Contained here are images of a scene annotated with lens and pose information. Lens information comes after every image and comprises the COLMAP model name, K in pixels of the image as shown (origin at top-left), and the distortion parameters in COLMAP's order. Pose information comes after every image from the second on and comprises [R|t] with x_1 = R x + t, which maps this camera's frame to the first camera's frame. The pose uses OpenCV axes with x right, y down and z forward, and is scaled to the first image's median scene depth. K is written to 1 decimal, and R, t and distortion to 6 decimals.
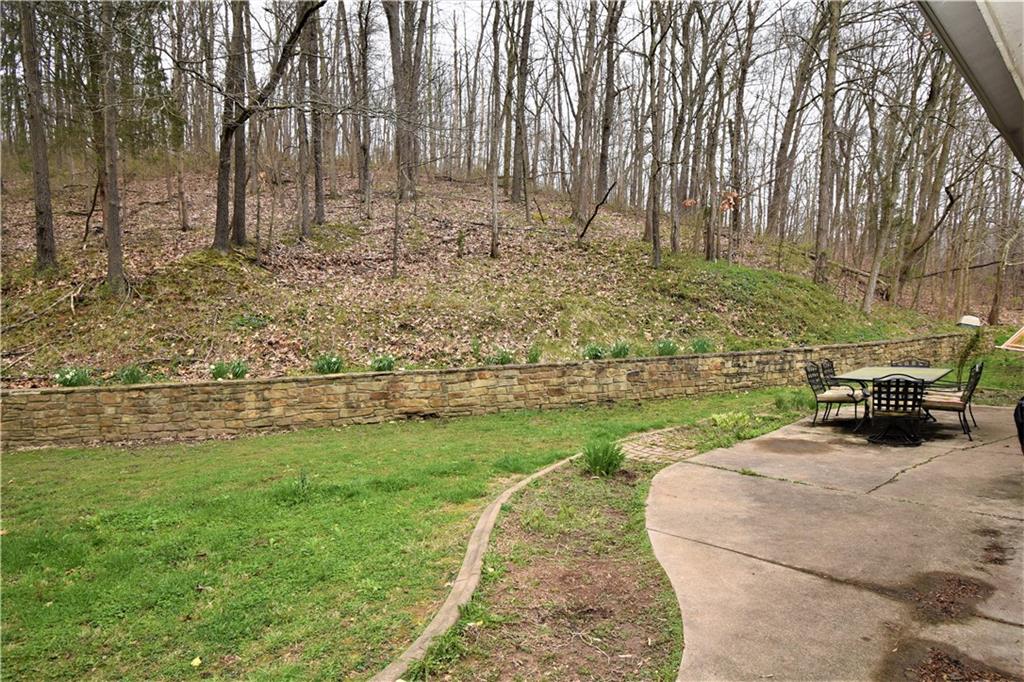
lens RADIAL K [[600.9, 0, 512.0], [0, 600.9, 341.0], [0, 0, 1]] dist [0.000367, -0.000463]
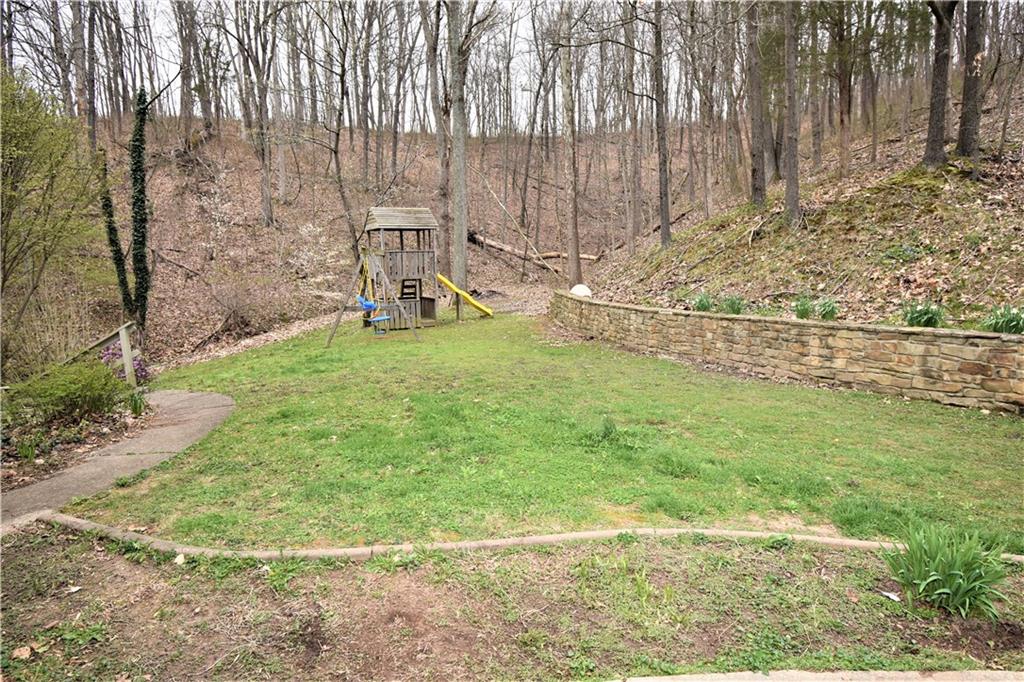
lens RADIAL K [[600.9, 0, 512.0], [0, 600.9, 341.0], [0, 0, 1]] dist [0.000367, -0.000463]
pose [[0.263821, 0.141224, -0.954177, 0.283435], [-0.026645, 0.989913, 0.139146, -0.018056], [0.964203, -0.011285, 0.264923, 0.340556]]
